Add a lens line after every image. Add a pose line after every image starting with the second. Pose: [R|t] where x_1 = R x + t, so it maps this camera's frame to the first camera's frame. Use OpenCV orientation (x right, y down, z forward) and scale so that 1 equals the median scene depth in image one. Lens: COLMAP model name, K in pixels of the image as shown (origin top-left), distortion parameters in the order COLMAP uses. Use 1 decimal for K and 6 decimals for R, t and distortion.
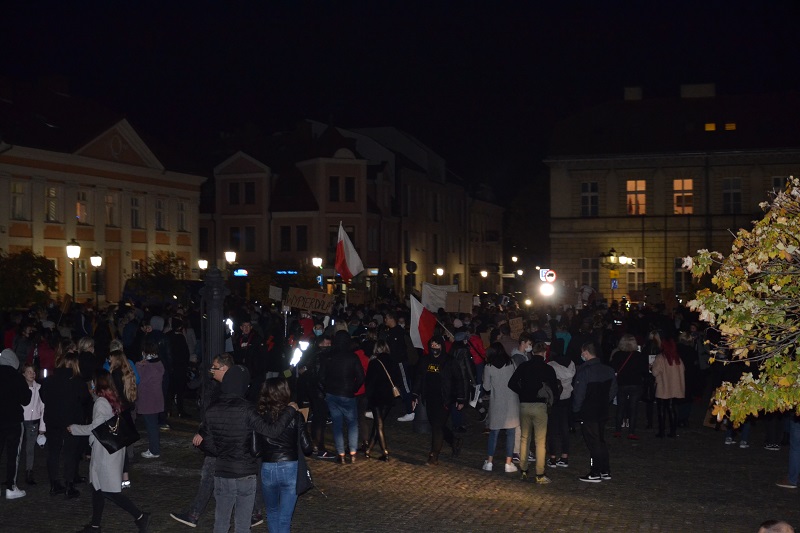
lens RADIAL K [[1109.9, 0, 399.8], [0, 1109.9, 266.6], [0, 0, 1]] dist [0.023274, 0.000000]
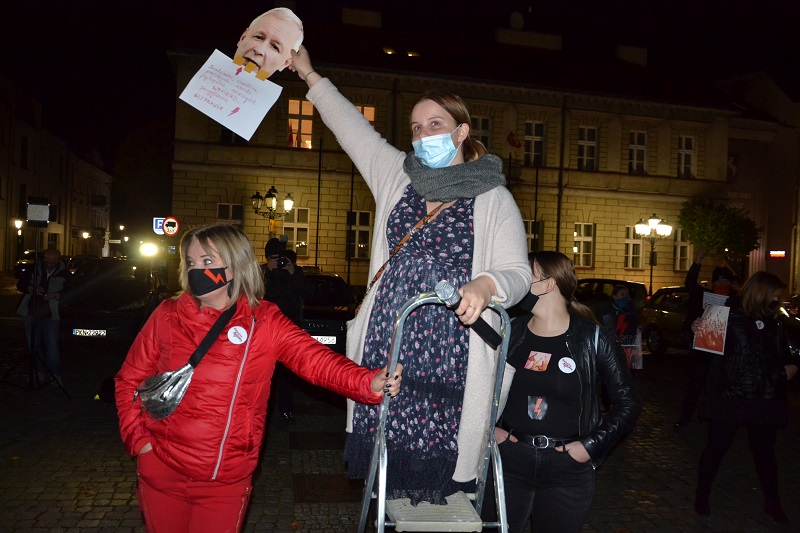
lens RADIAL K [[634.2, 0, 399.4], [0, 634.2, 264.8], [0, 0, 1]] dist [-0.022378, -0.003935]
pose [[0.869955, 0.031881, 0.492100, 0.069316], [-0.043975, 0.998948, 0.013024, 0.020684], [-0.491166, -0.032971, 0.870442, 0.603851]]
